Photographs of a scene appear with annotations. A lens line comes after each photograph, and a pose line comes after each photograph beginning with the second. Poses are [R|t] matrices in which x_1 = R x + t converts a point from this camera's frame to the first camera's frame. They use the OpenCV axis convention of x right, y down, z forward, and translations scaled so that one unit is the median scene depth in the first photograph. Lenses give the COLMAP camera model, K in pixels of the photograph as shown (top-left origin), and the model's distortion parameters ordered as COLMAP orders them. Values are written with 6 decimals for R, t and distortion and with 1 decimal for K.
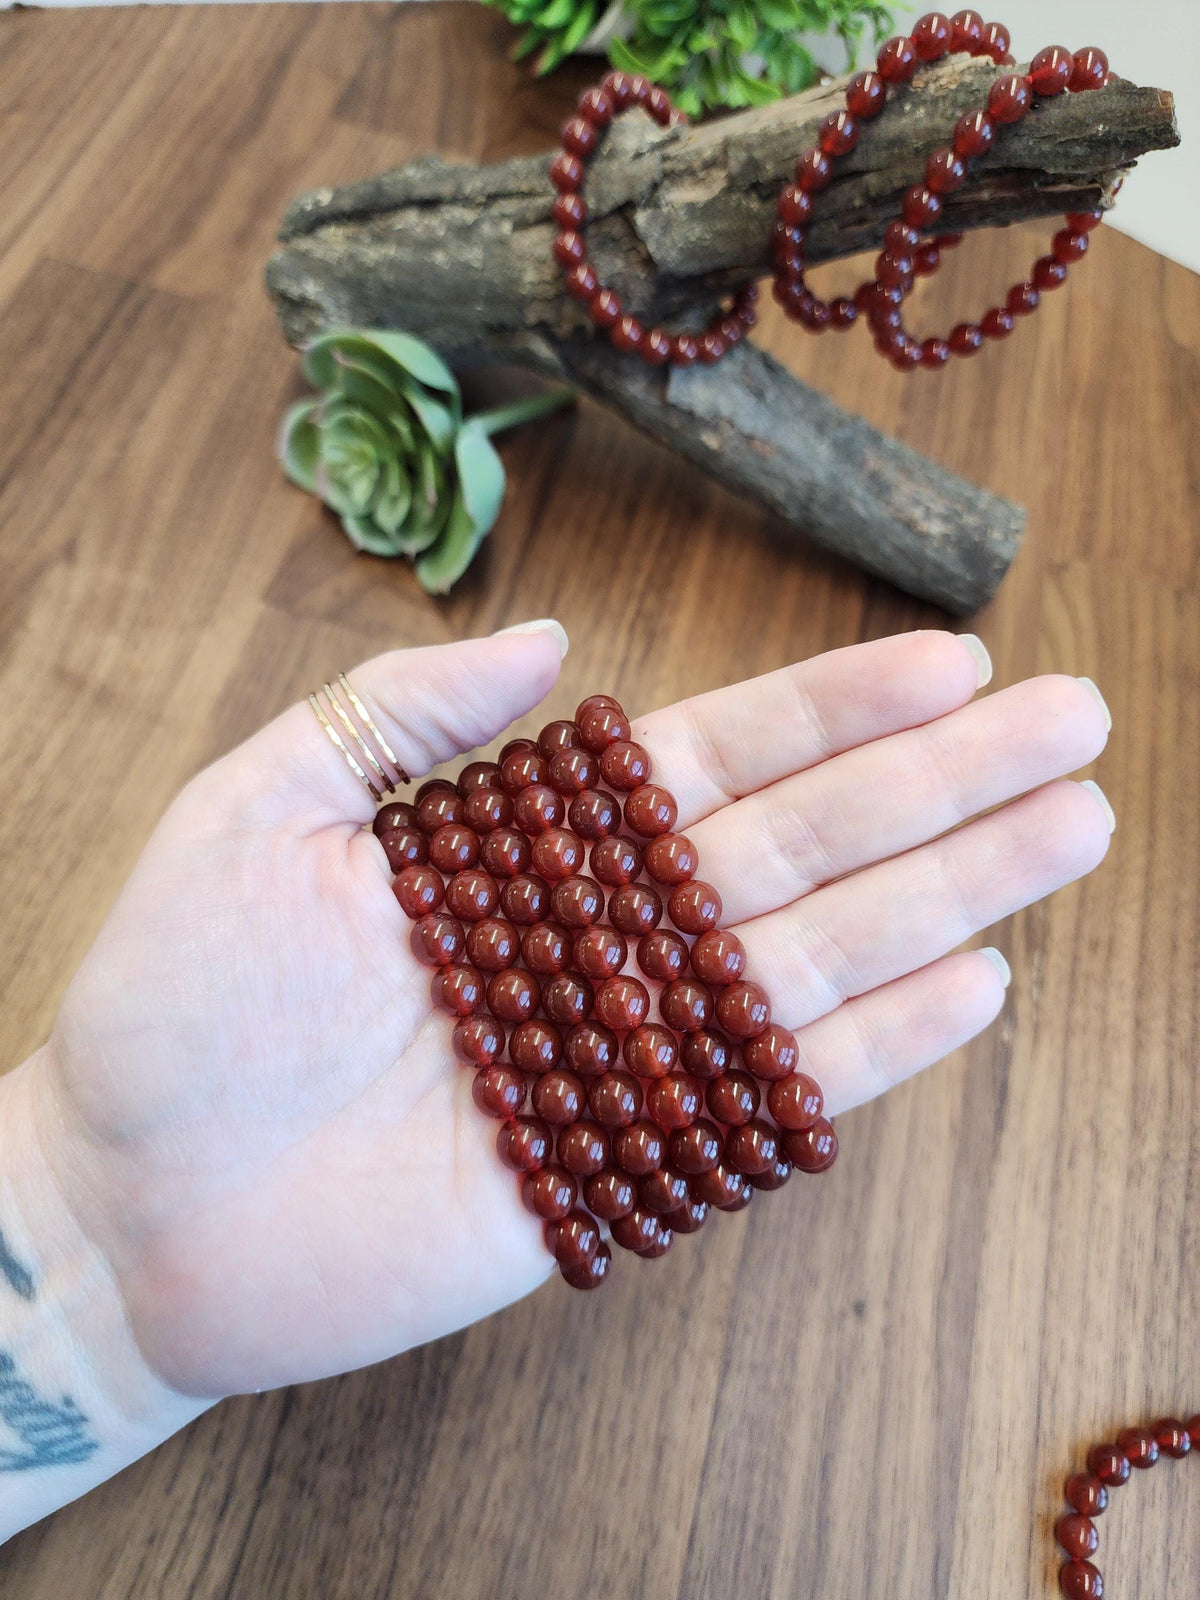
lens RADIAL K [[1098.5, 0, 609.1], [0, 1098.5, 801.3], [0, 0, 1]] dist [-0.005009, -0.010637]
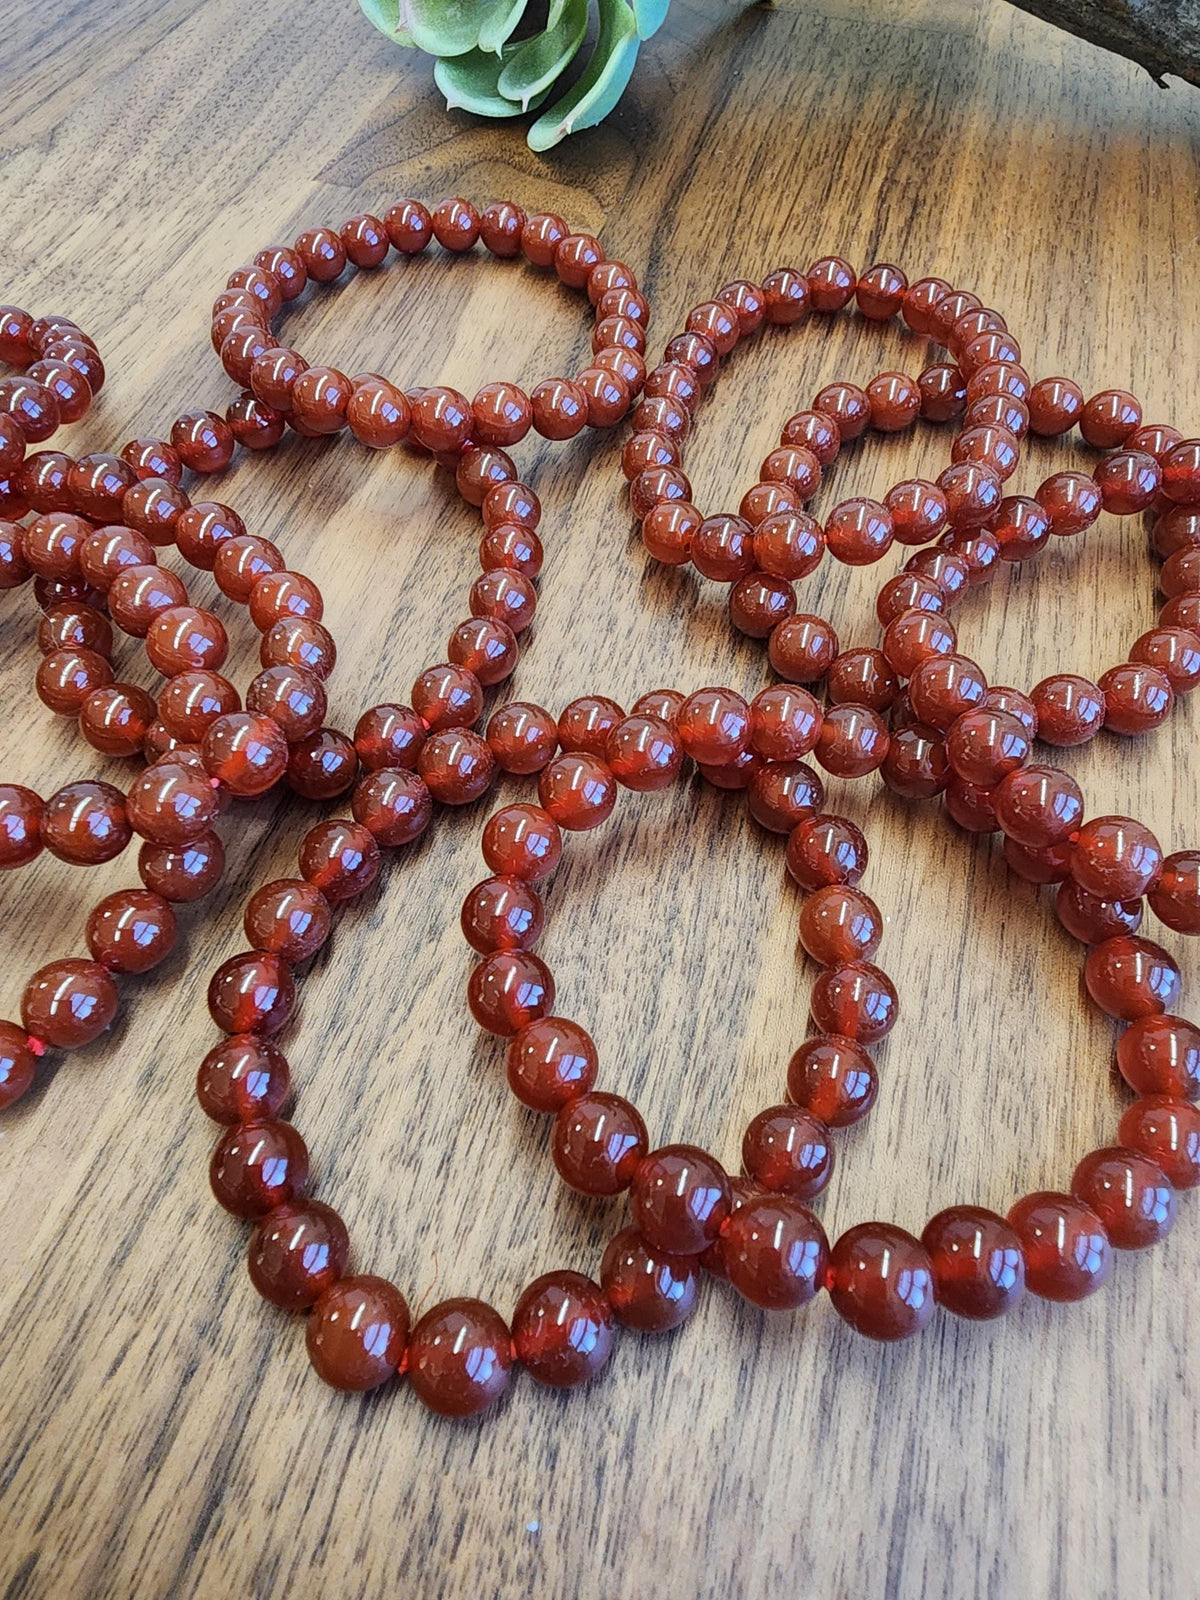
lens RADIAL K [[1083.9, 0, 601.3], [0, 1083.9, 742.7], [0, 0, 1]] dist [0.001592, 0.001037]
pose [[0.991838, -0.039939, -0.121091, -0.091532], [0.015233, 0.979992, -0.198454, 0.321840], [0.126594, 0.194989, 0.972601, 0.516928]]
